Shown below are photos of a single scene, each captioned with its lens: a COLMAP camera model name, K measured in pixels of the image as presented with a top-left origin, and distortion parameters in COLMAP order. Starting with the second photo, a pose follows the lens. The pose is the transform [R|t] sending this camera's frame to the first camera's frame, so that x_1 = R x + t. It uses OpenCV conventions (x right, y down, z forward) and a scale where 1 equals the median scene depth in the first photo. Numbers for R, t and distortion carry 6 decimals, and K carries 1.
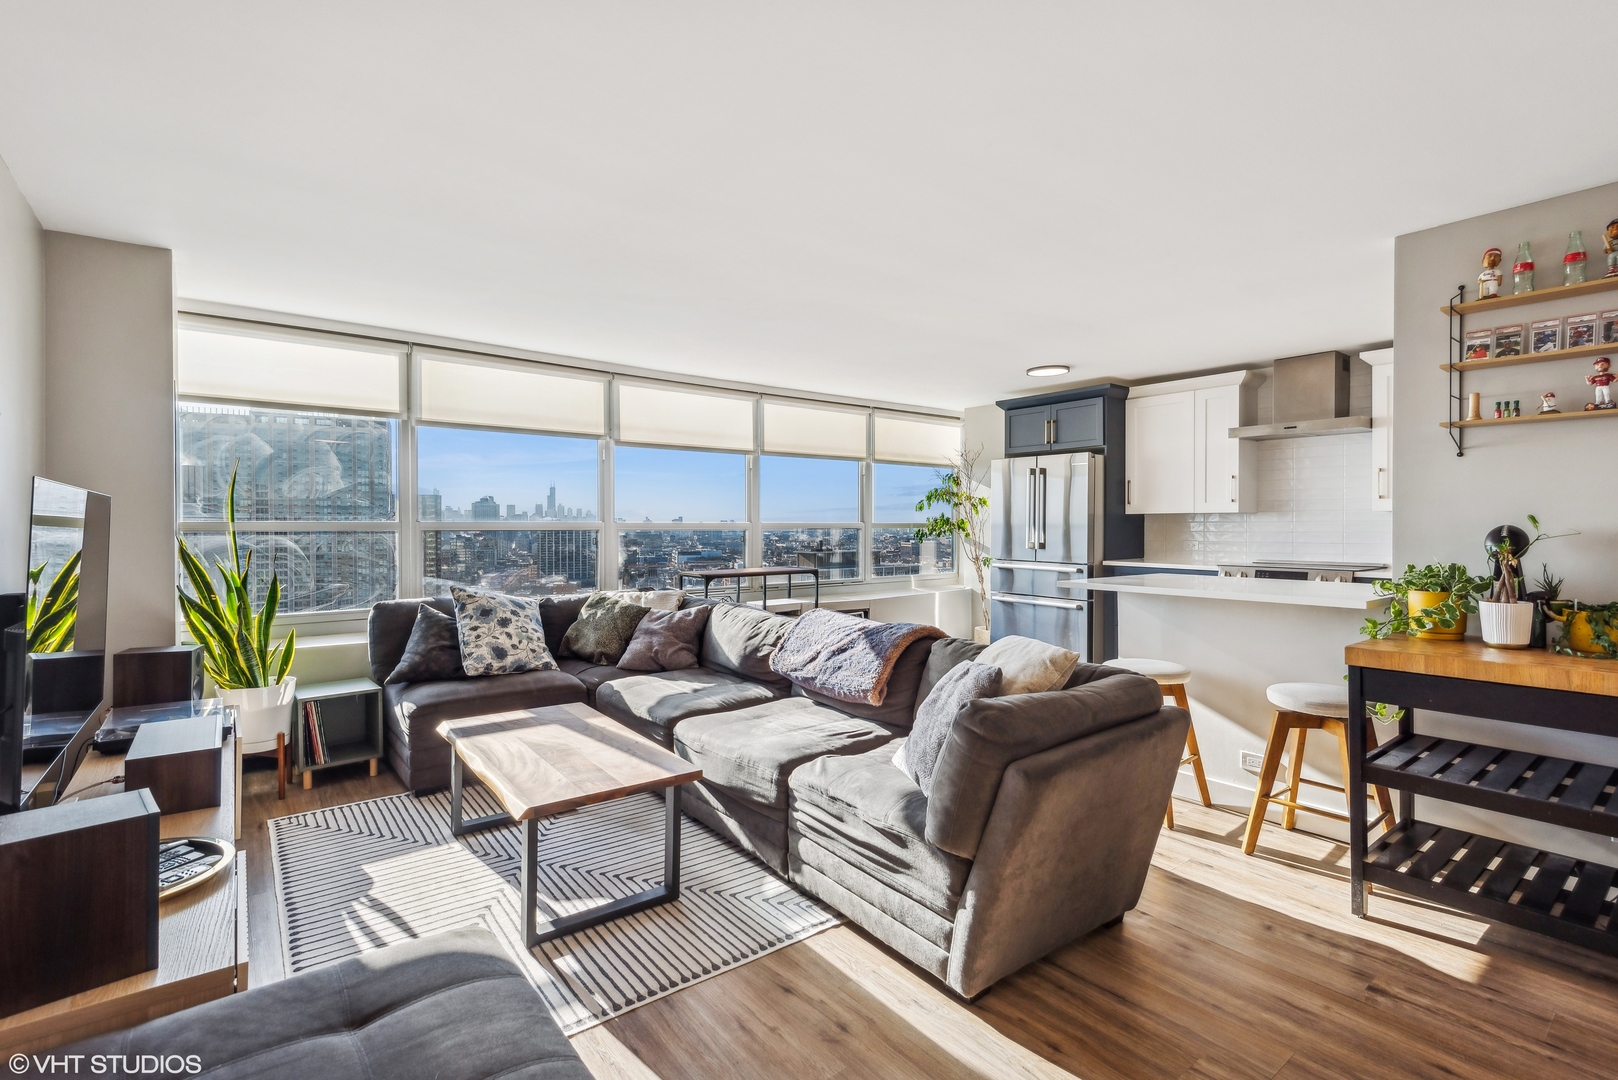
lens RADIAL K [[741.0, 0, 805.9], [0, 741.0, 529.6], [0, 0, 1]] dist [0.041597, -0.026193]
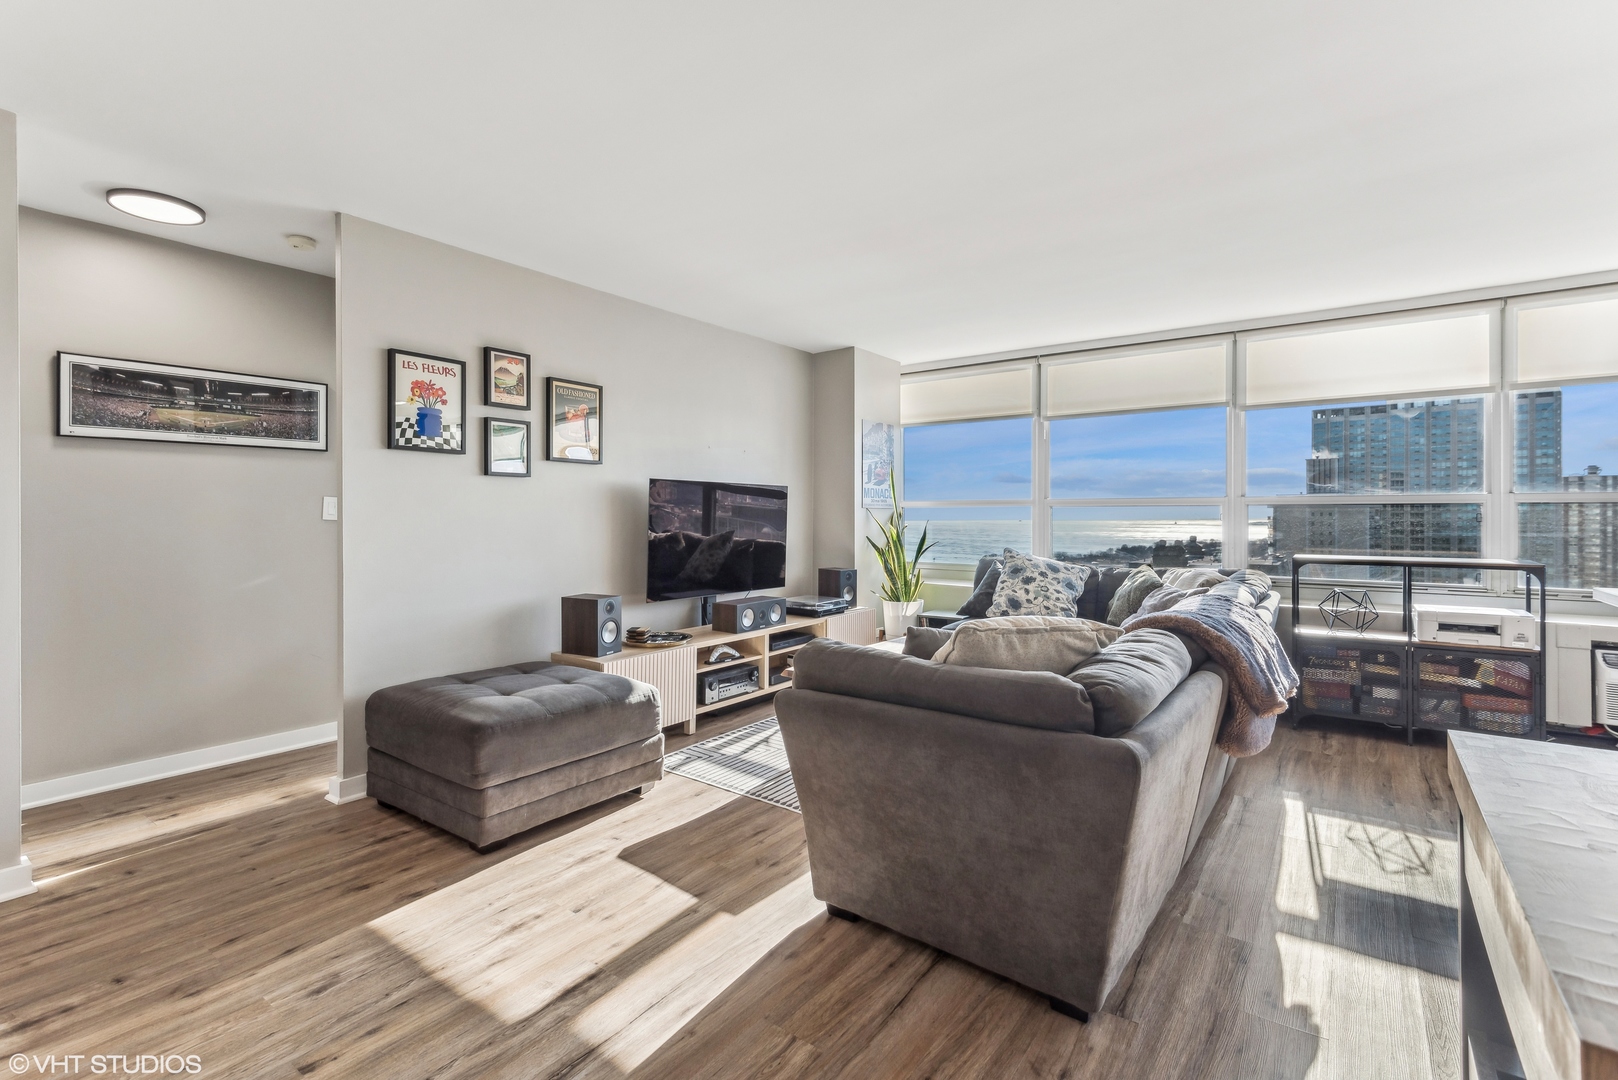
lens RADIAL K [[737.4, 0, 807.3], [0, 737.4, 515.4], [0, 0, 1]] dist [0.023943, -0.000058]
pose [[0.268488, 0.000971, -0.963282, 0.797939], [-0.006425, 0.999979, -0.000783, 0.028985], [0.963262, 0.006400, 0.268489, 0.422331]]
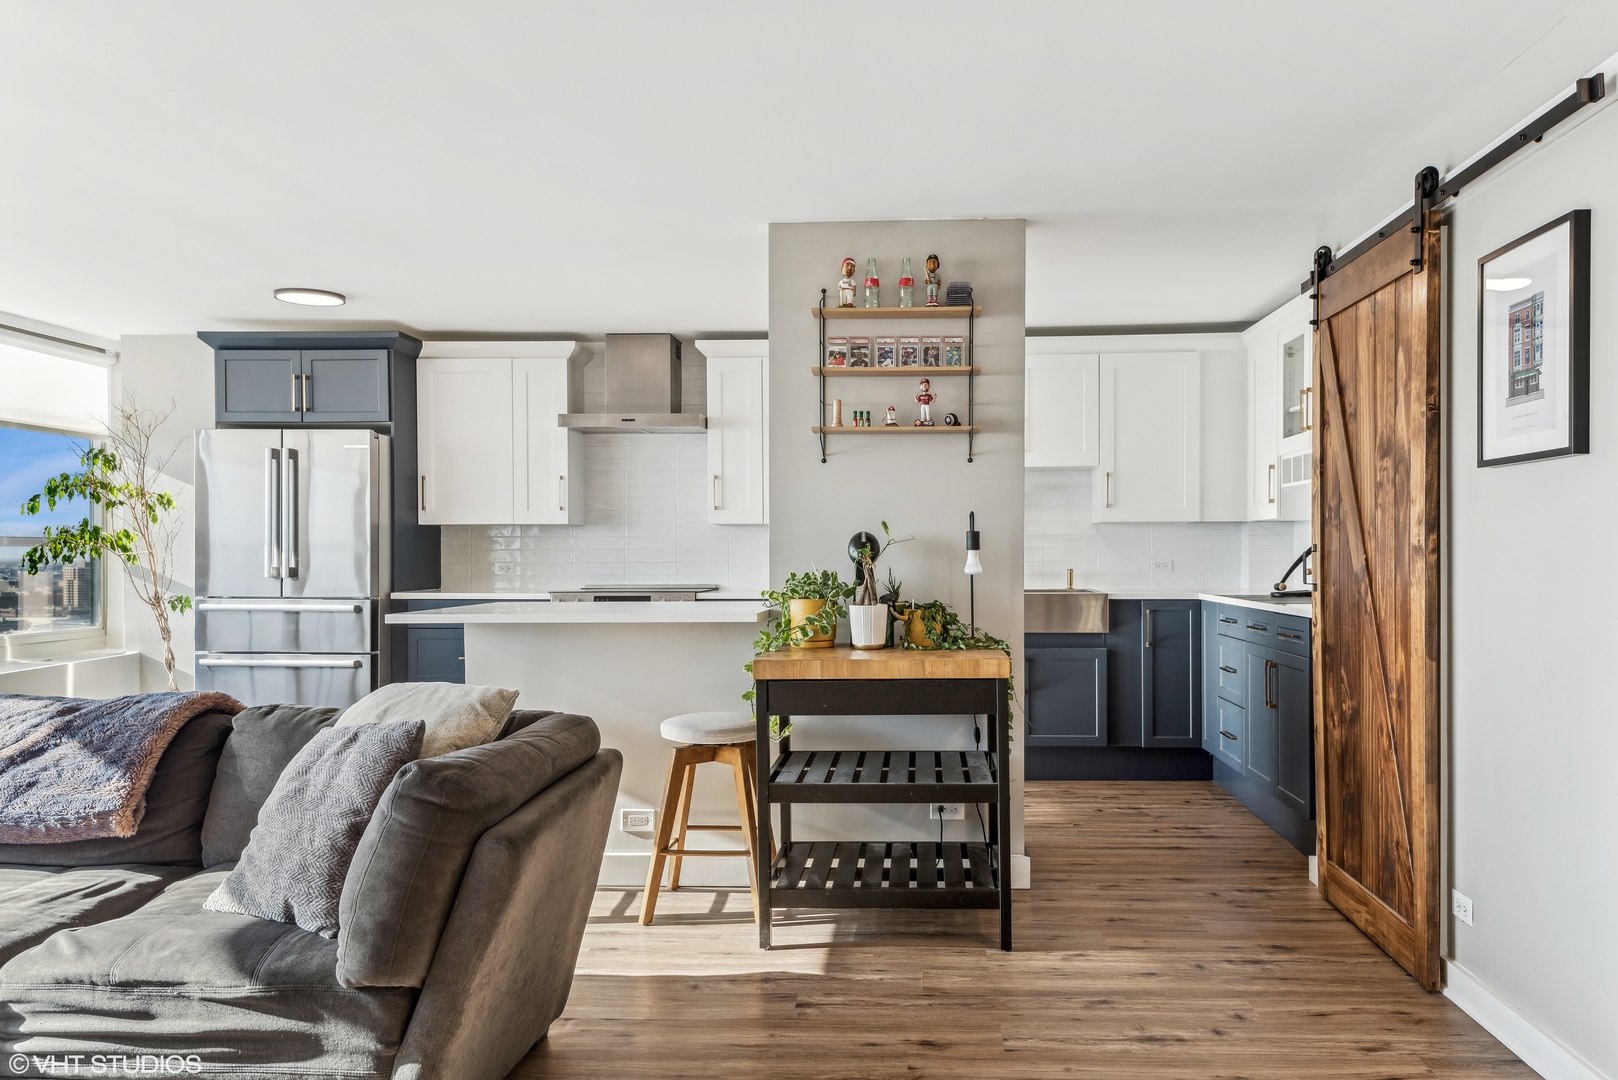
lens RADIAL K [[1156.5, 0, 889.8], [0, 1156.5, 563.9], [0, 0, 1]] dist [0.008170, 0.000200]
pose [[0.636648, -0.006772, 0.771125, -0.220179], [0.007023, 0.999971, 0.002984, 0.028436], [-0.771123, 0.003516, 0.636677, -0.025693]]
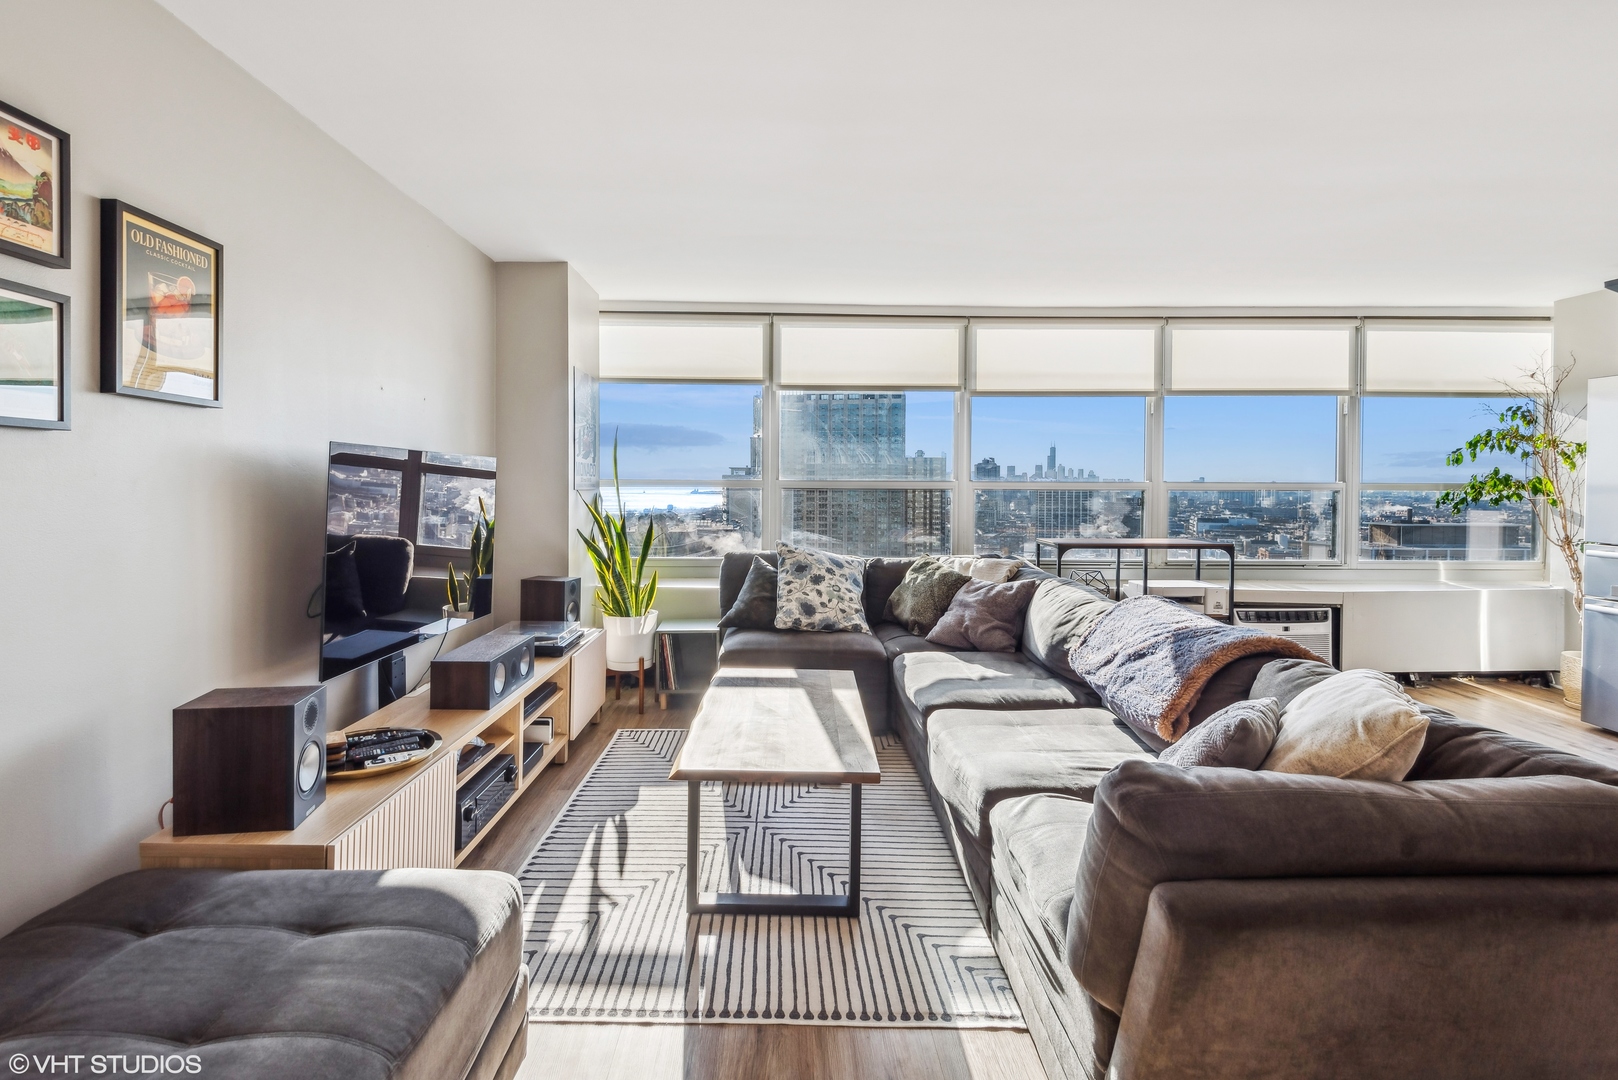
lens RADIAL K [[770.4, 0, 793.5], [0, 770.4, 493.6], [0, 0, 1]] dist [0.047344, -0.029312]
pose [[0.795852, 0.011825, -0.605375, 0.242956], [-0.009697, 0.999930, 0.006785, 0.003006], [0.605413, 0.000470, 0.795911, 0.195319]]
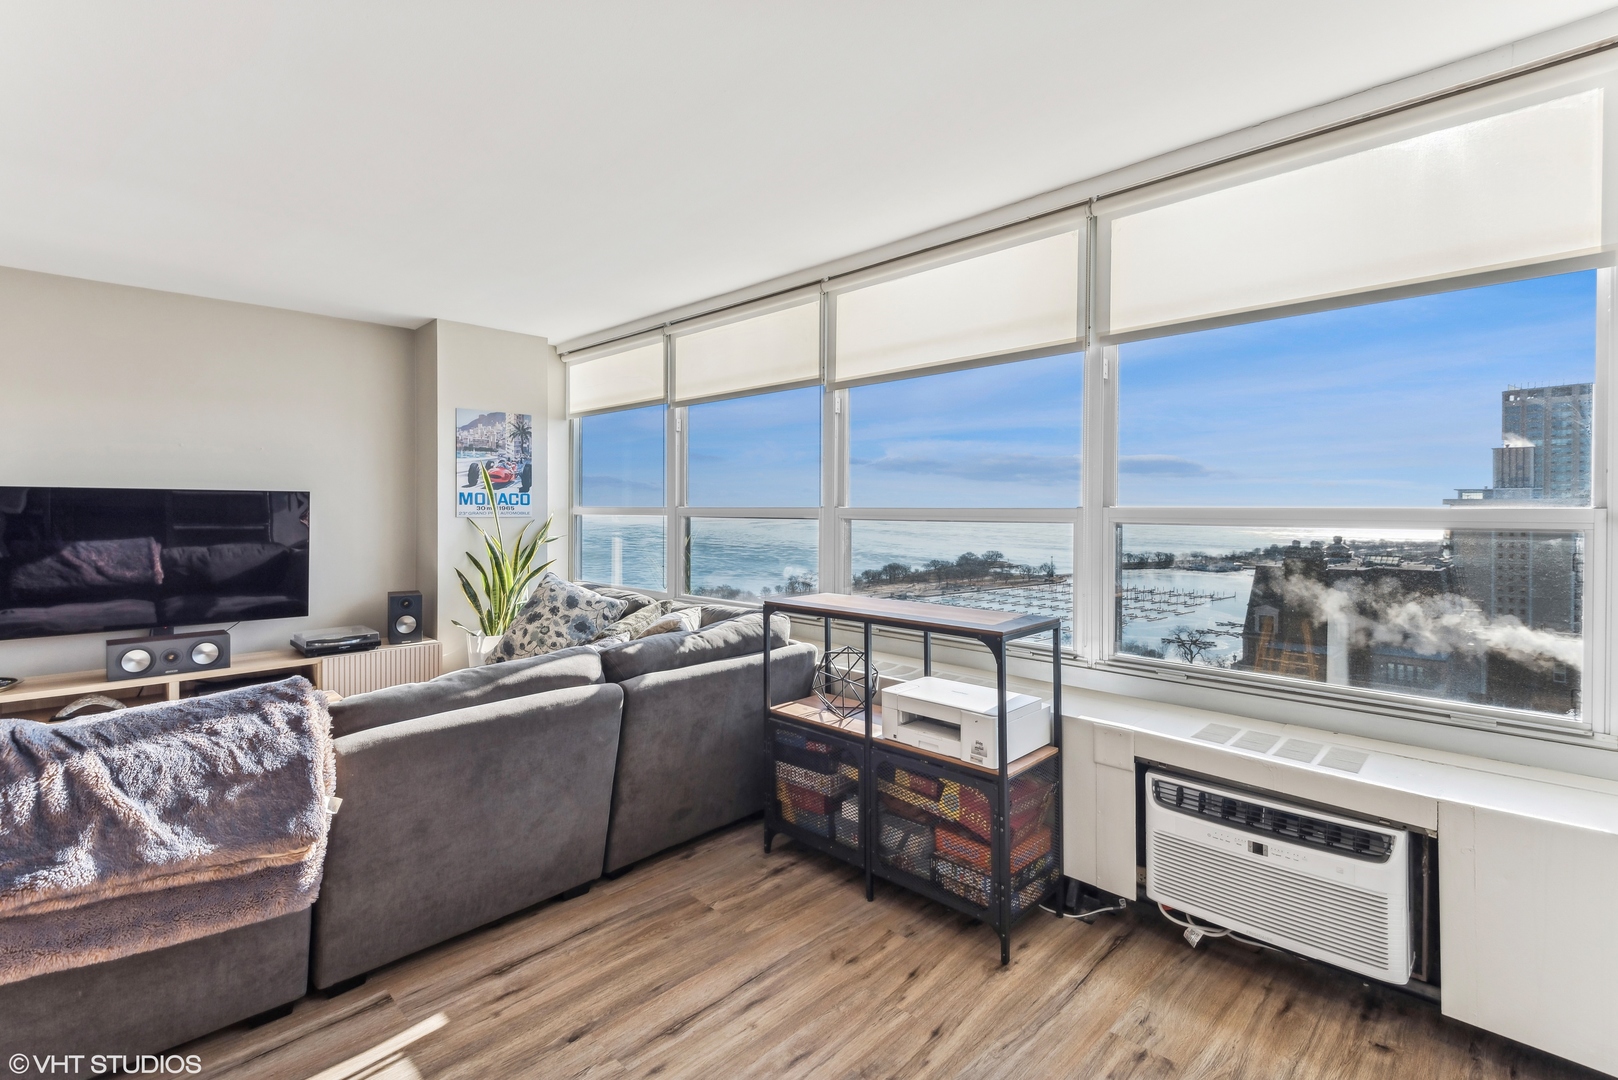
lens RADIAL K [[741.0, 0, 805.9], [0, 741.0, 529.6], [0, 0, 1]] dist [0.041597, -0.026193]
pose [[0.118208, 0.027909, -0.992597, 0.658240], [-0.010666, 0.999583, 0.026836, -0.013283], [0.992932, 0.007415, 0.118457, 1.515417]]
